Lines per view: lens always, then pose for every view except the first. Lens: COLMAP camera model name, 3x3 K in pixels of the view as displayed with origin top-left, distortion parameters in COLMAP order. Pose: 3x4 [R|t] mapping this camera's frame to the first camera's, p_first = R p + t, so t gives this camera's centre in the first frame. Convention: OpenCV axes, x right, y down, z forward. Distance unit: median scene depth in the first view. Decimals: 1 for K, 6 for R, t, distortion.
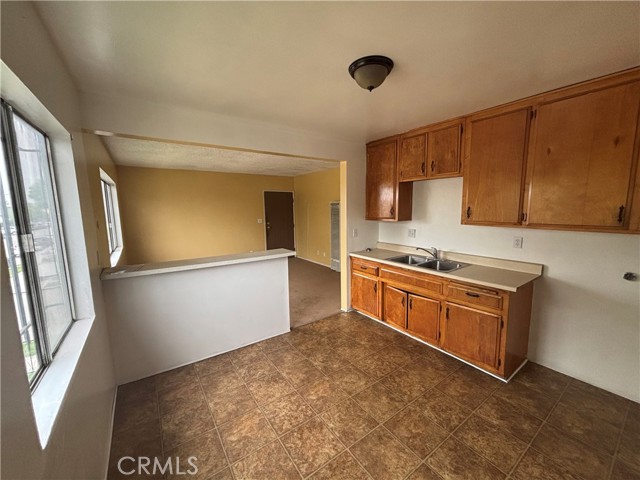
lens RADIAL K [[257.8, 0, 319.4], [0, 257.8, 239.0], [0, 0, 1]] dist [0.000823, -0.000167]
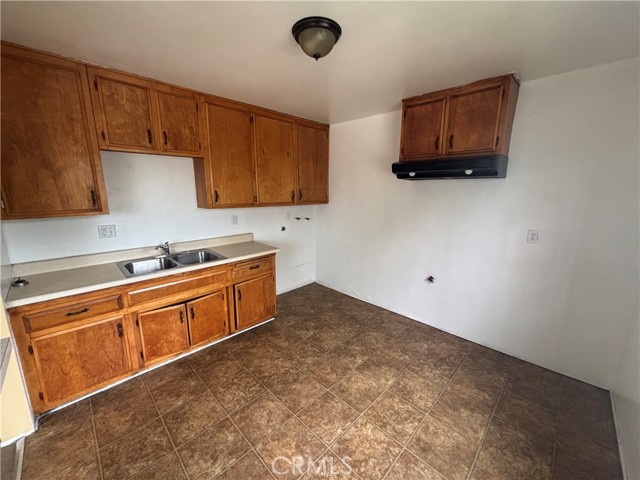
lens RADIAL K [[257.8, 0, 319.4], [0, 257.8, 239.0], [0, 0, 1]] dist [0.000823, -0.000167]
pose [[-0.171295, -0.179427, 0.968744, -0.508141], [0.122145, 0.971823, 0.201595, -0.096476], [-0.977619, 0.152860, -0.144552, 0.788831]]
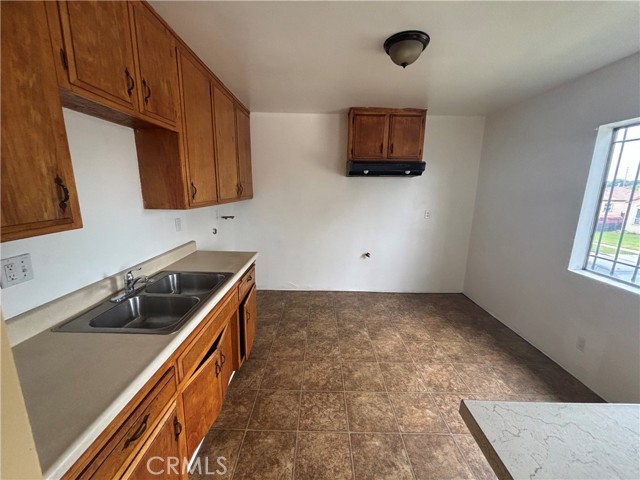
lens RADIAL K [[257.8, 0, 319.4], [0, 257.8, 239.0], [0, 0, 1]] dist [0.000823, -0.000167]
pose [[-0.815032, -0.119182, 0.567026, -0.116625], [0.066444, 0.952936, 0.295802, -0.165674], [-0.575594, 0.278764, -0.768754, 1.401313]]
